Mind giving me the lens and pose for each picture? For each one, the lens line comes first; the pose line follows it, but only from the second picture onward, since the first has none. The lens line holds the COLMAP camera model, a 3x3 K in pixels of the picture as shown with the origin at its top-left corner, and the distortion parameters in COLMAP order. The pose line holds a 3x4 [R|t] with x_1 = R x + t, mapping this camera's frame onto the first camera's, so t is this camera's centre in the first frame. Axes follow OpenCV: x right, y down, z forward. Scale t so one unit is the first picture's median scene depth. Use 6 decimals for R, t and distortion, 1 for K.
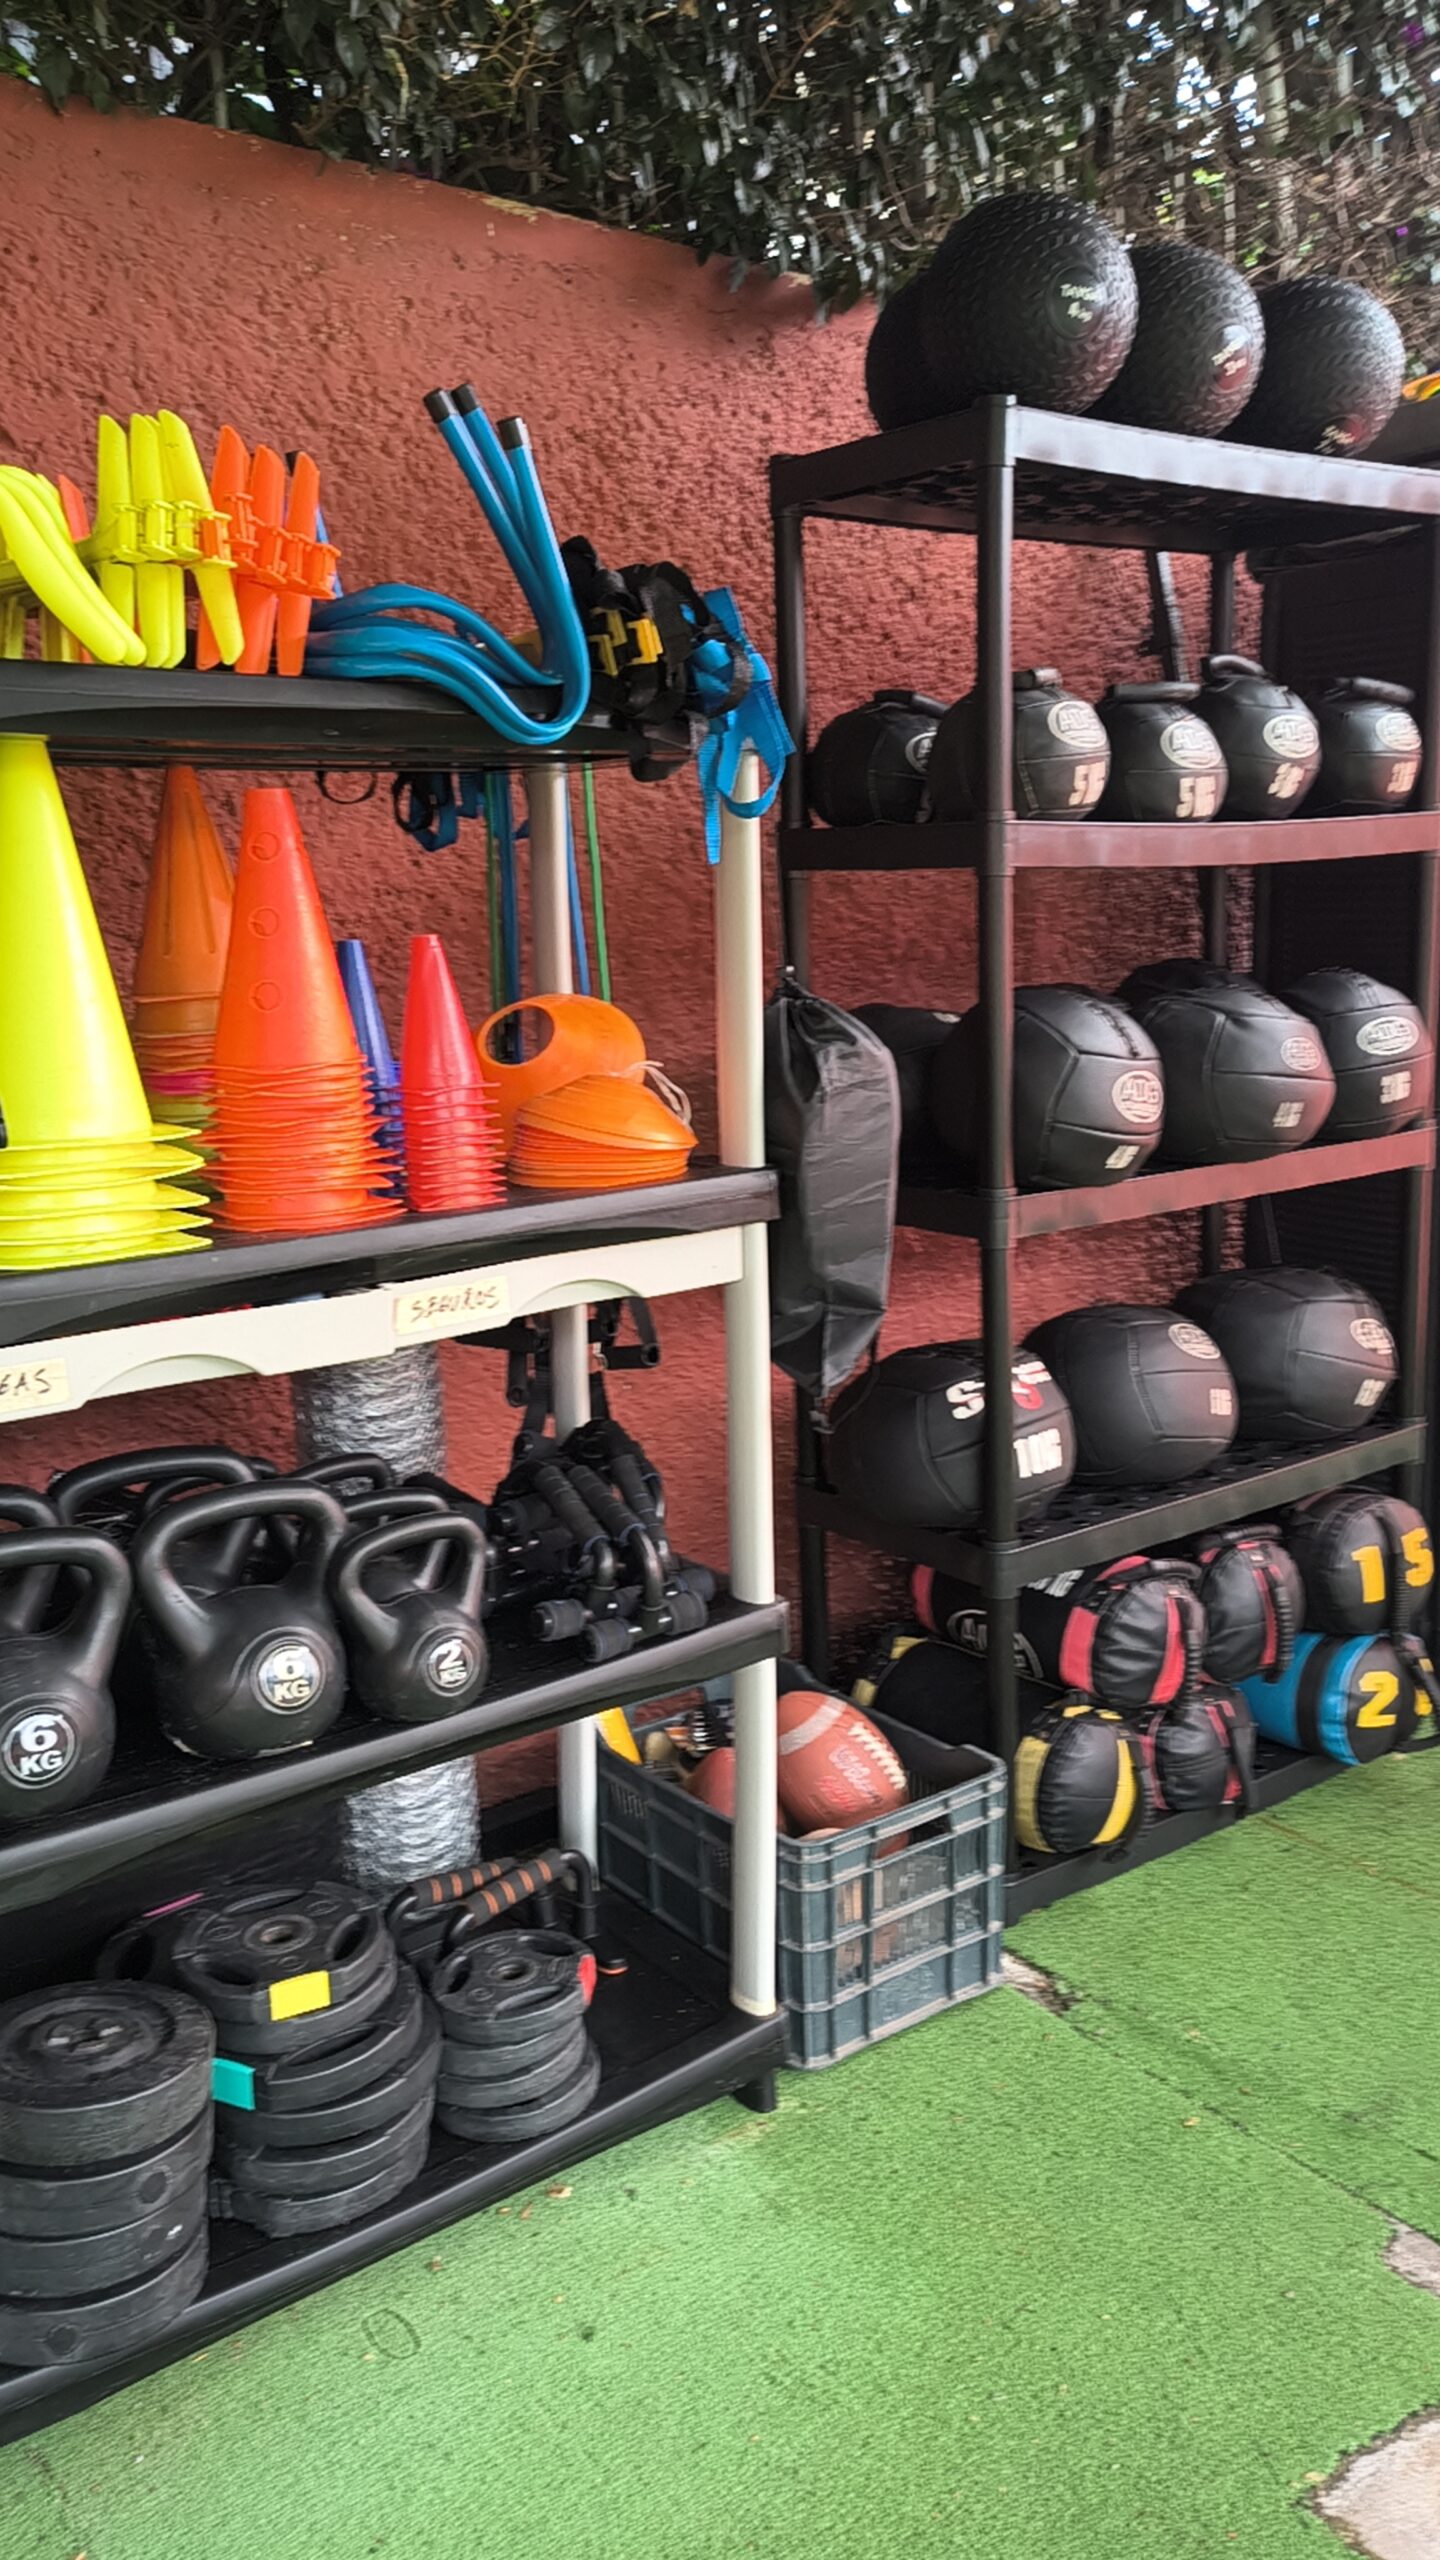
lens RADIAL K [[1787.1, 0, 722.8], [0, 1787.1, 1208.9], [0, 0, 1]] dist [0.031567, -0.000469]
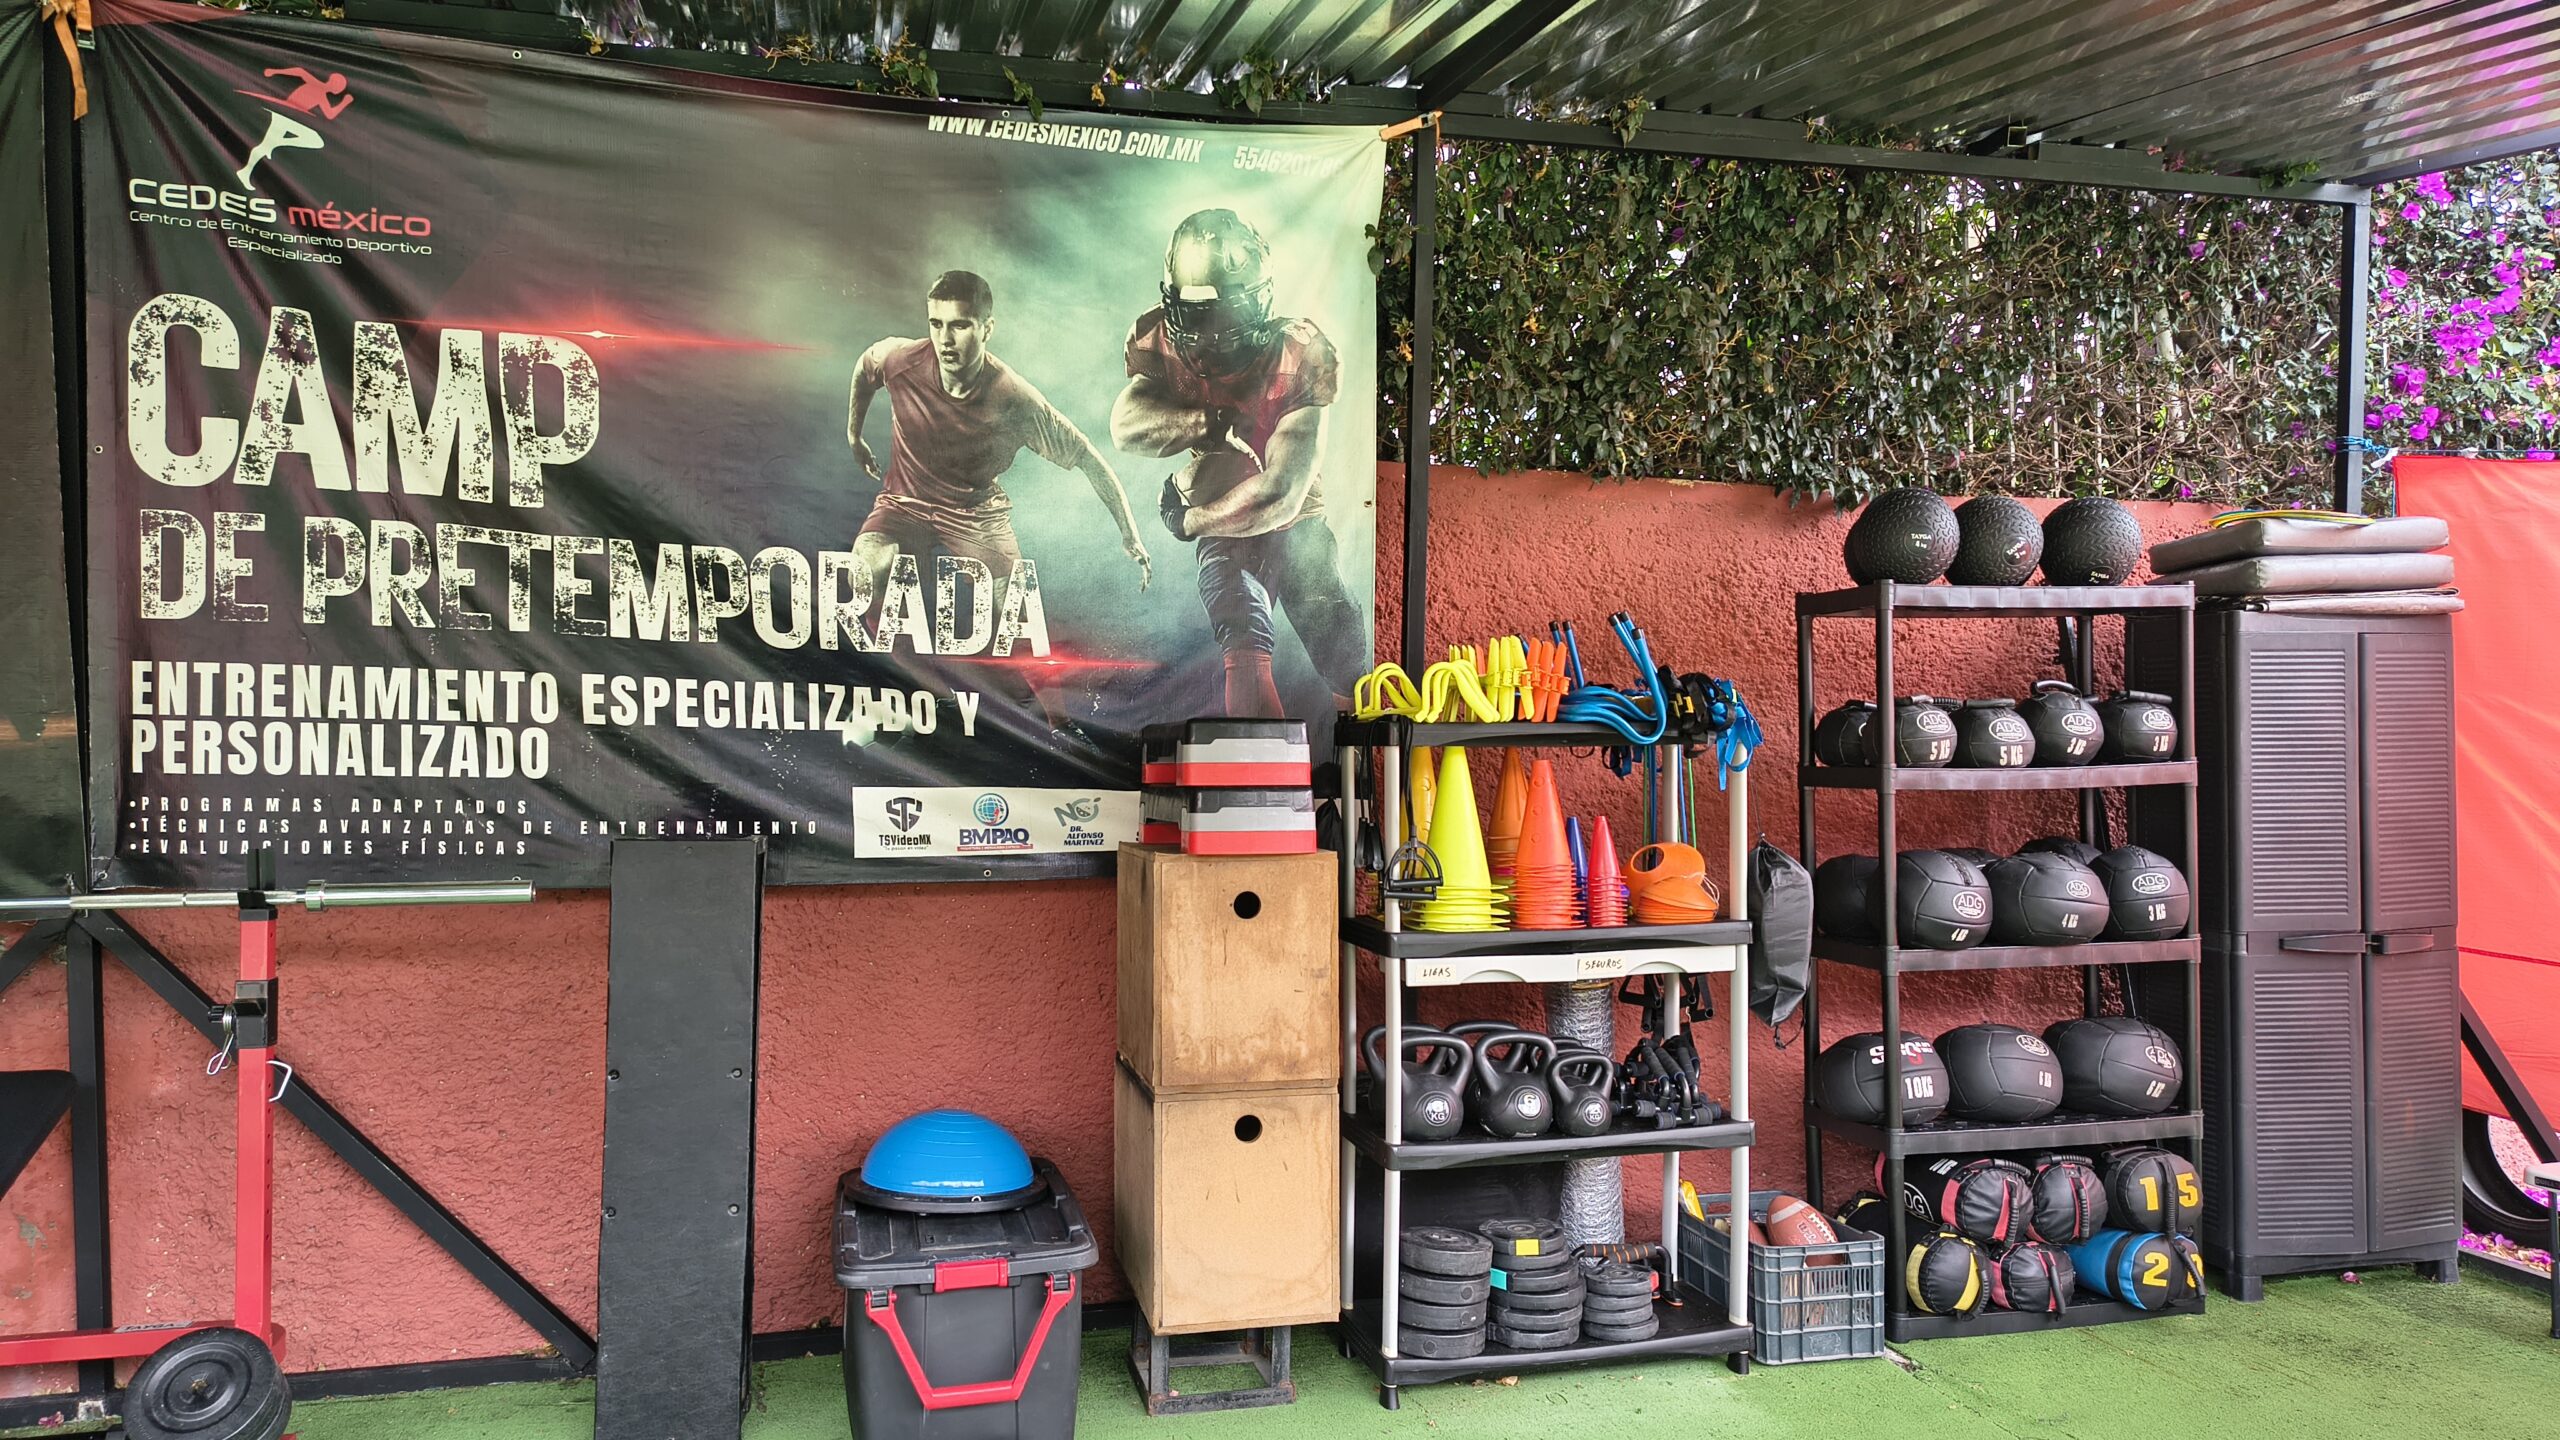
lens RADIAL K [[1787.1, 0, 1280.0], [0, 1787.1, 720.0], [0, 0, 1]] dist [0.031567, -0.000469]
pose [[0.905739, 0.008392, -0.423754, 0.390554], [-0.087208, 0.982101, -0.166950, 0.138410], [0.414768, 0.188168, 0.890259, -1.154051]]
